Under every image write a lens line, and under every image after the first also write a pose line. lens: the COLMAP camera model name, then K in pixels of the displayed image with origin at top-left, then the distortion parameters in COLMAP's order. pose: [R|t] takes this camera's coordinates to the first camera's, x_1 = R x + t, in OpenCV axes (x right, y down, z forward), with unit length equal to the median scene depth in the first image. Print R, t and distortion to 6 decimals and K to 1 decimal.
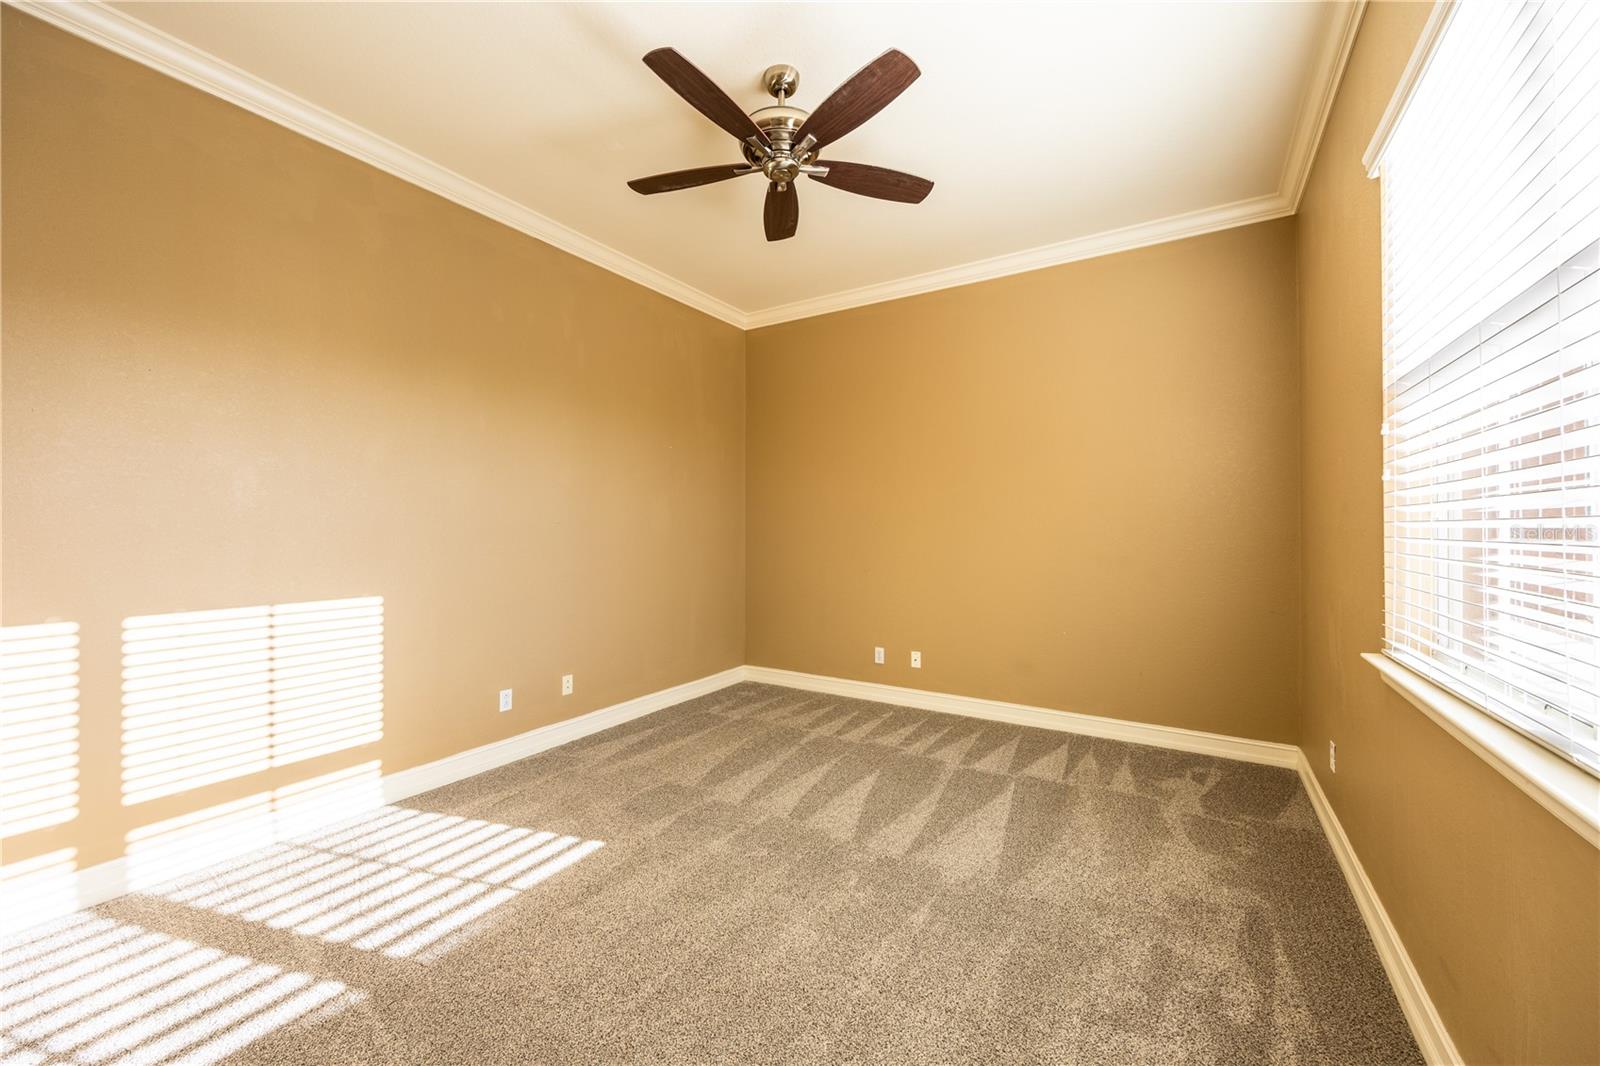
lens RADIAL K [[621.0, 0, 792.9], [0, 621.0, 531.6], [0, 0, 1]] dist [-0.011769, -0.000197]
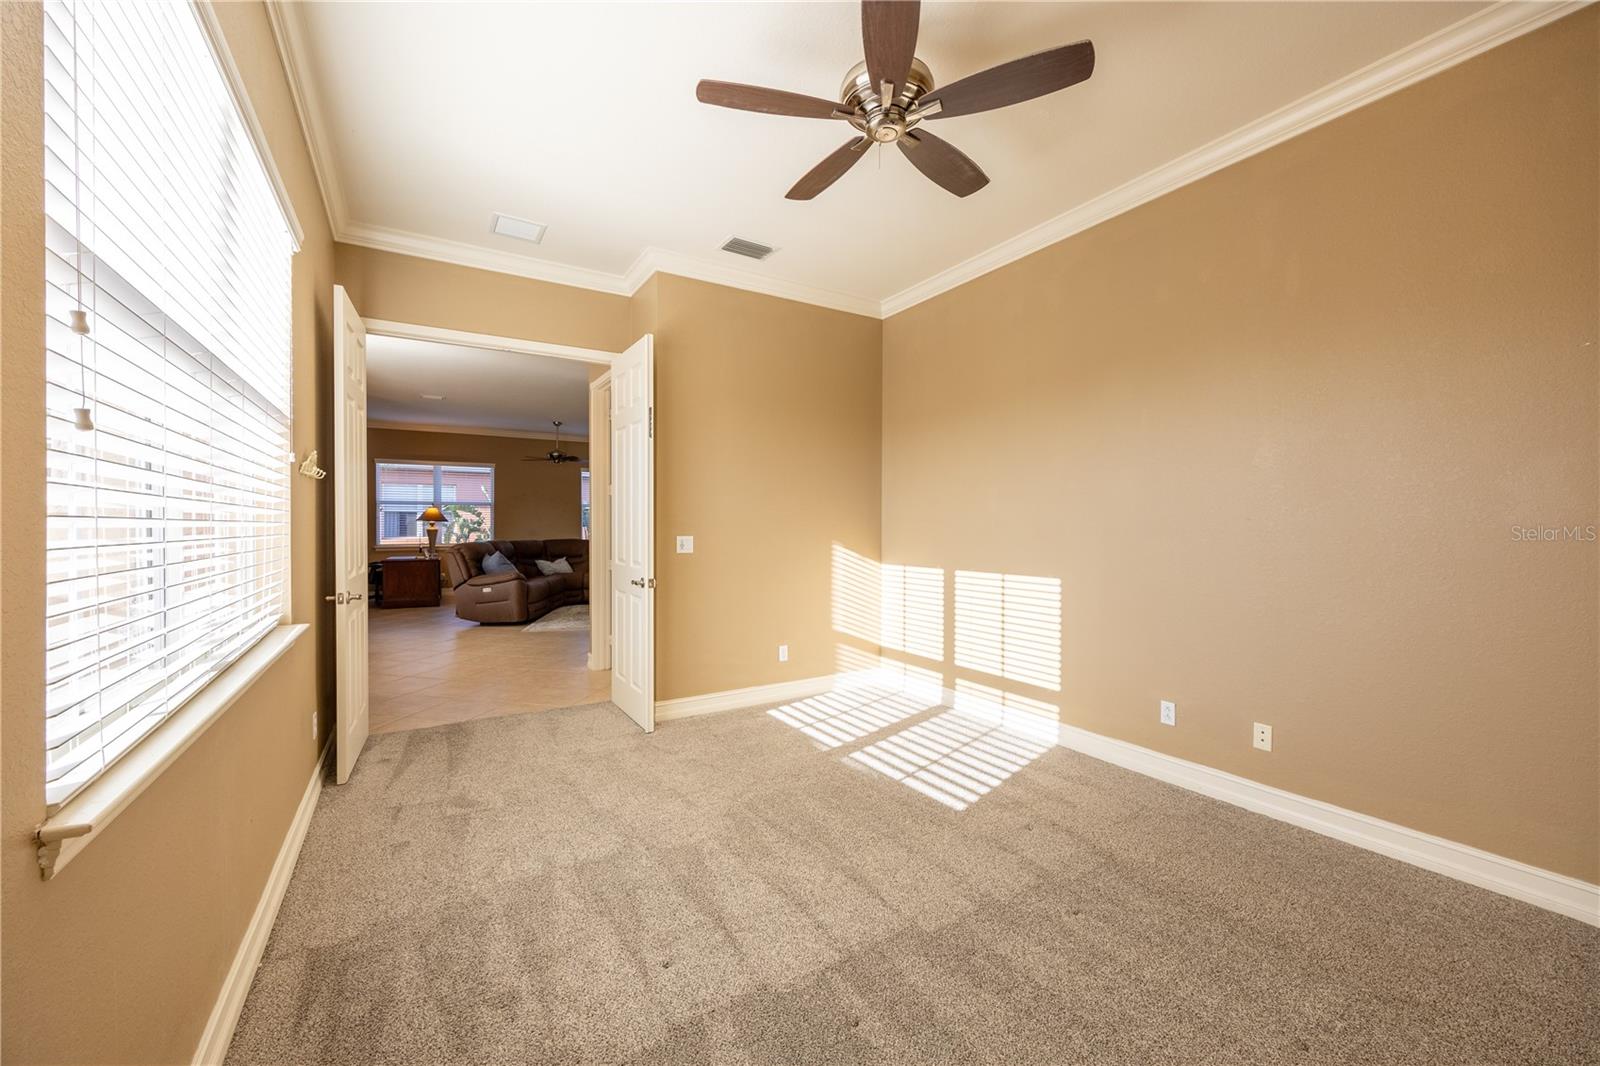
lens RADIAL K [[621.0, 0, 793.0], [0, 621.0, 526.7], [0, 0, 1]] dist [-0.011769, -0.000197]
pose [[-0.442892, 0.004263, -0.896565, 0.928782], [-0.006303, 0.999949, 0.007868, -0.013299], [0.896553, 0.009136, -0.442842, 1.377822]]
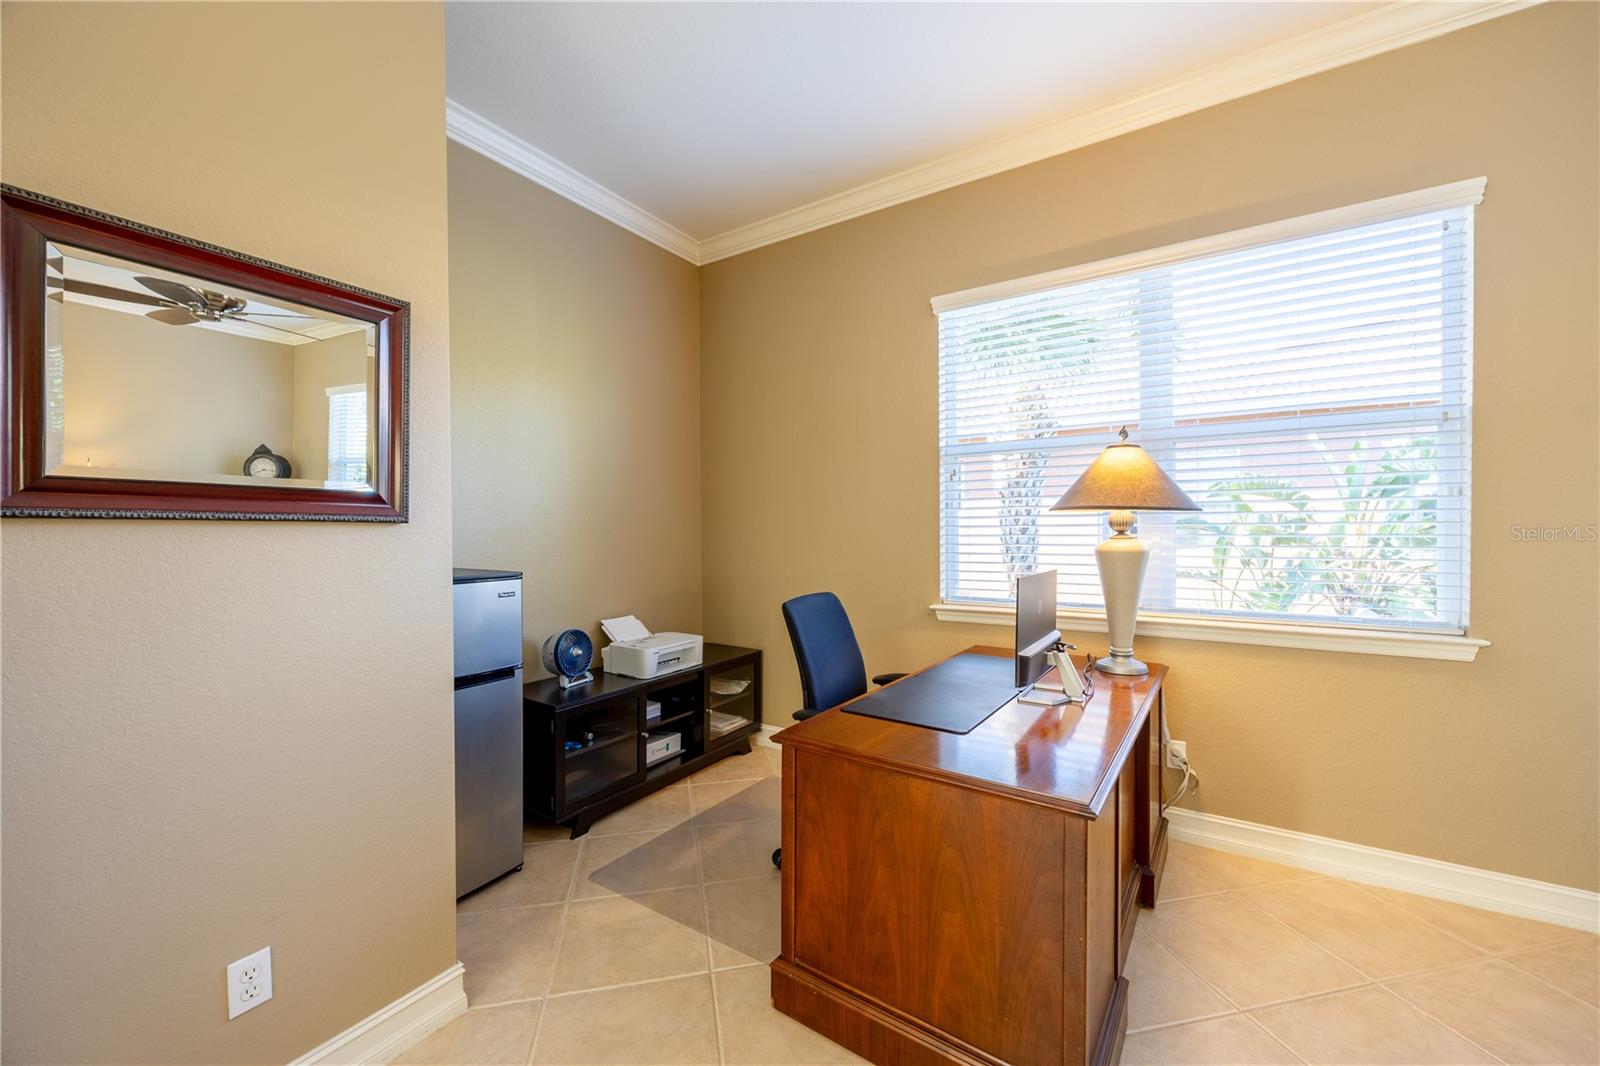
lens RADIAL K [[621.0, 0, 796.0], [0, 621.0, 528.2], [0, 0, 1]] dist [-0.011769, -0.000197]
pose [[-0.999958, 0.001780, 0.008989, 0.355863], [0.001866, 0.999952, 0.009574, -0.006652], [-0.008972, 0.009590, -0.999914, 0.560996]]
